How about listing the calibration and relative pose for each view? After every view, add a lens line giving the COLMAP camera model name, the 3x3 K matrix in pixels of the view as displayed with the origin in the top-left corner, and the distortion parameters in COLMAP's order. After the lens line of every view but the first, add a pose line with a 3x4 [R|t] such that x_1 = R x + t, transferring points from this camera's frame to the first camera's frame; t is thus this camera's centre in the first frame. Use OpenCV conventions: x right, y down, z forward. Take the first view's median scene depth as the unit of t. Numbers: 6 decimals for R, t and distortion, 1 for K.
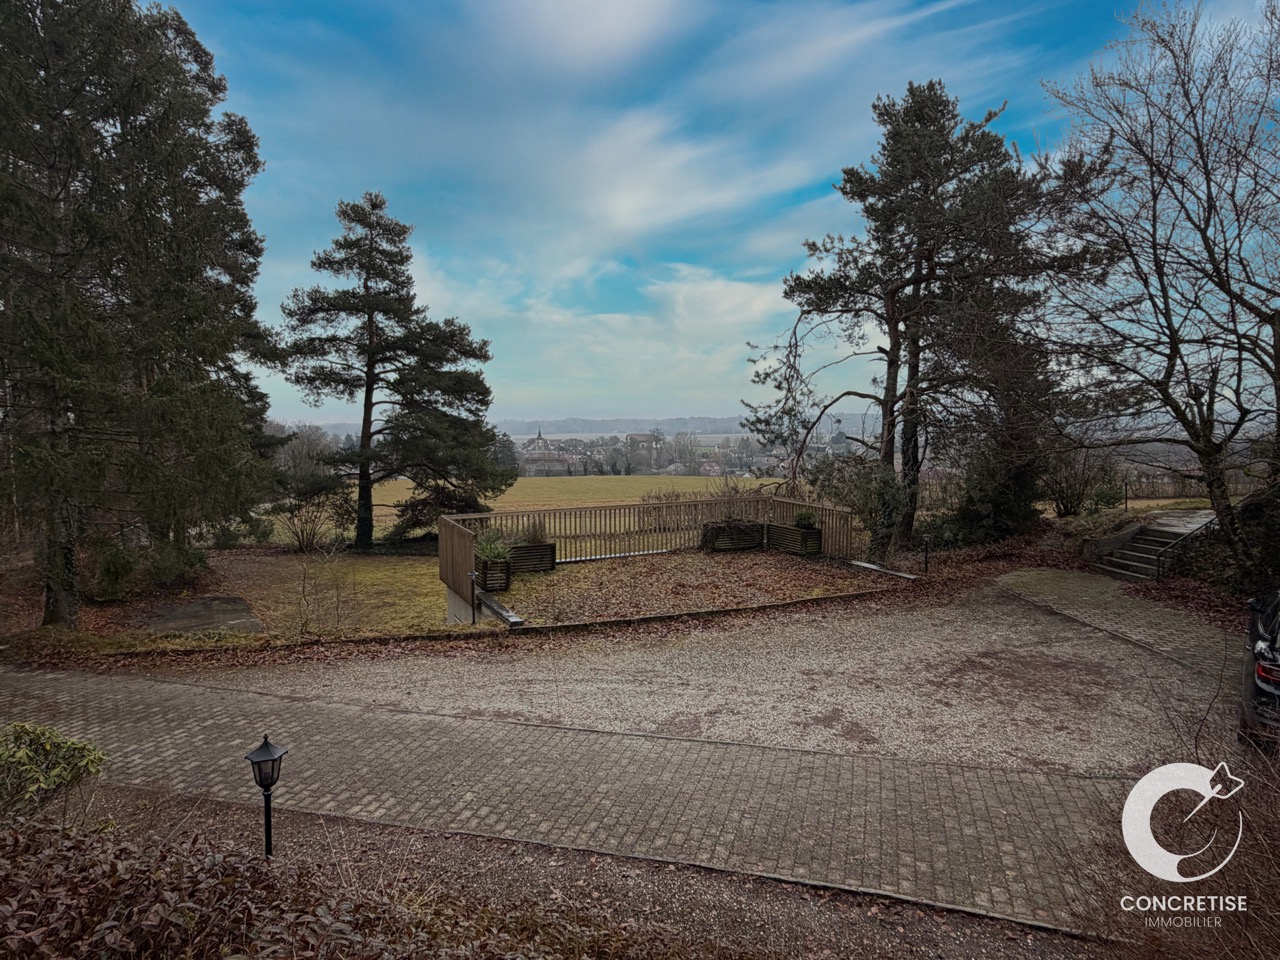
lens RADIAL K [[762.4, 0, 642.0], [0, 762.4, 486.1], [0, 0, 1]] dist [0.006598, 0.000513]
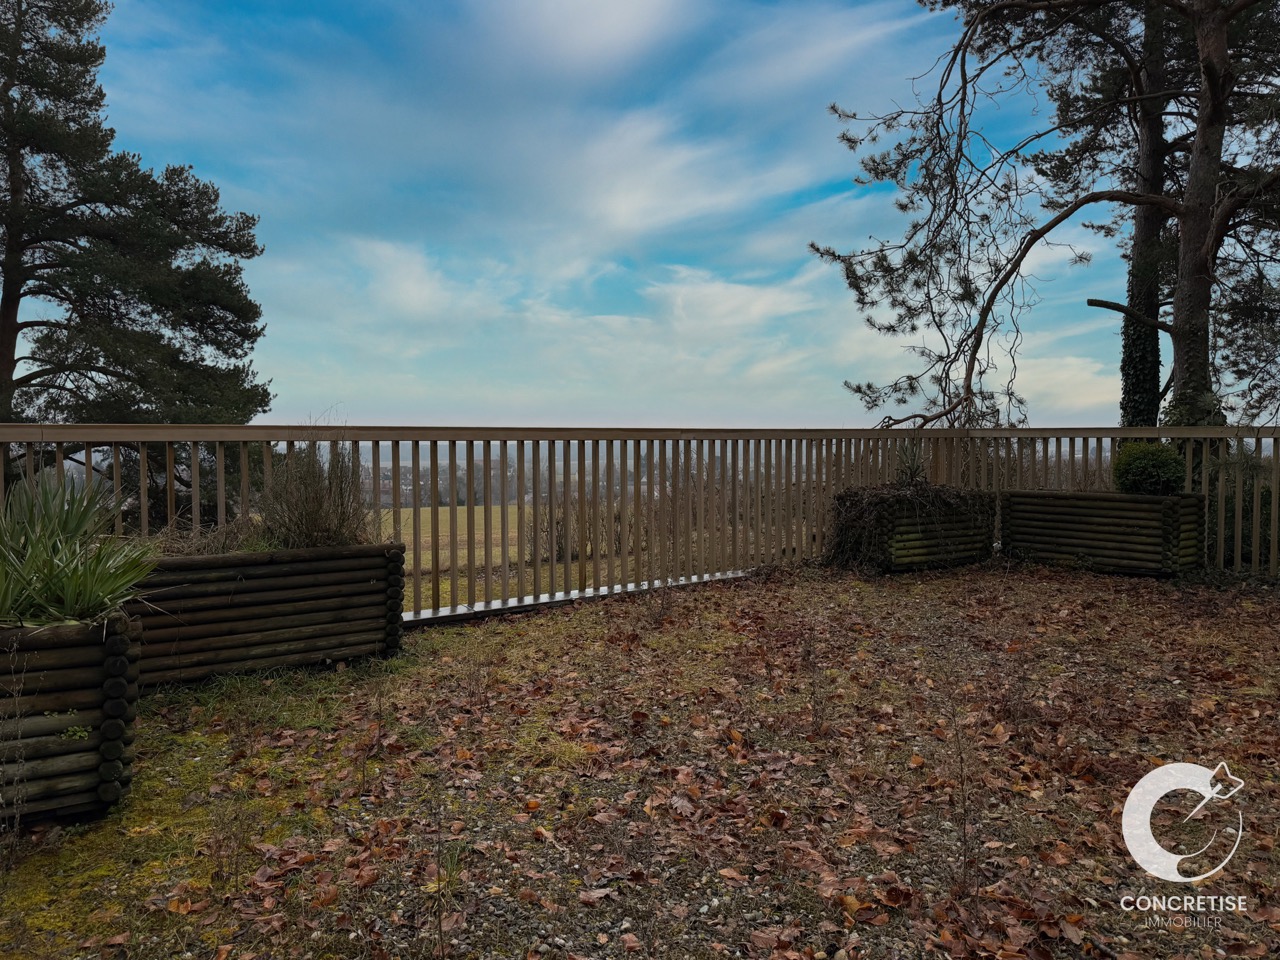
lens RADIAL K [[915.0, 0, 636.7], [0, 915.0, 467.0], [0, 0, 1]] dist [-0.008810, -0.005423]
pose [[0.986385, -0.008344, 0.164242, -0.041834], [0.018002, 0.998189, -0.057401, 0.032994], [-0.163466, 0.059576, 0.984748, 0.337219]]
